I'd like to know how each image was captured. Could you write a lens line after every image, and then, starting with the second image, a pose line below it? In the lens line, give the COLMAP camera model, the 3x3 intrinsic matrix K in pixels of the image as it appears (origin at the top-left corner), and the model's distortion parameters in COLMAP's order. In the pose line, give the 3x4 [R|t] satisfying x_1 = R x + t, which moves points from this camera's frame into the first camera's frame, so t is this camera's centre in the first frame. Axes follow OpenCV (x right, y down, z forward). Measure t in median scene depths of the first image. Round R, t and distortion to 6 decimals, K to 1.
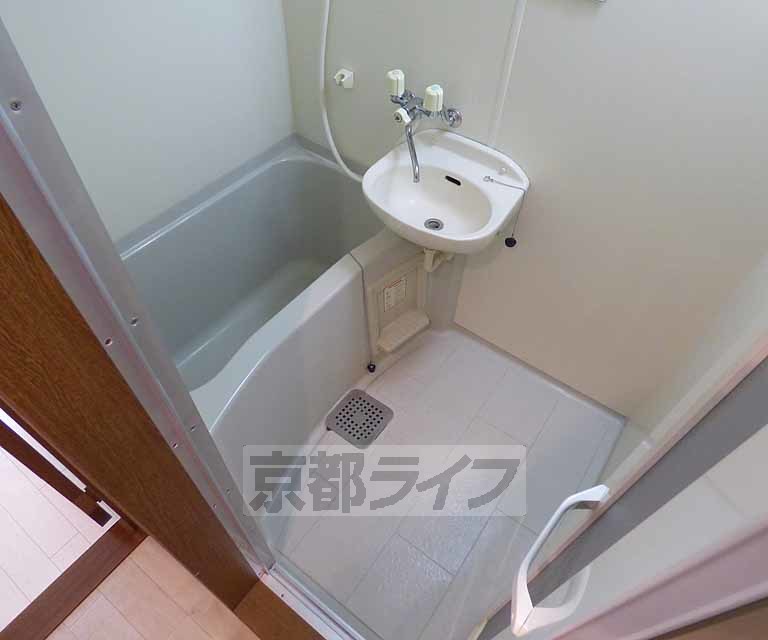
lens RADIAL K [[508.0, 0, 386.0], [0, 508.0, 326.0], [0, 0, 1]] dist [-0.017300, -0.014015]
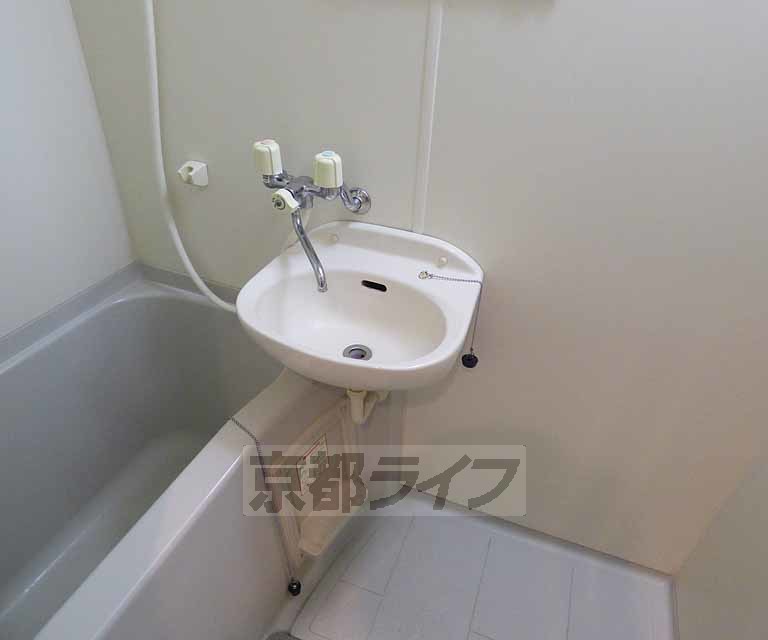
lens RADIAL K [[508.0, 0, 388.1], [0, 508.0, 320.5], [0, 0, 1]] dist [-0.017300, -0.014015]
pose [[0.965449, -0.146027, 0.215835, -0.003386], [0.199404, 0.947197, -0.251108, -0.066478], [-0.167770, 0.285470, 0.943589, 0.359558]]
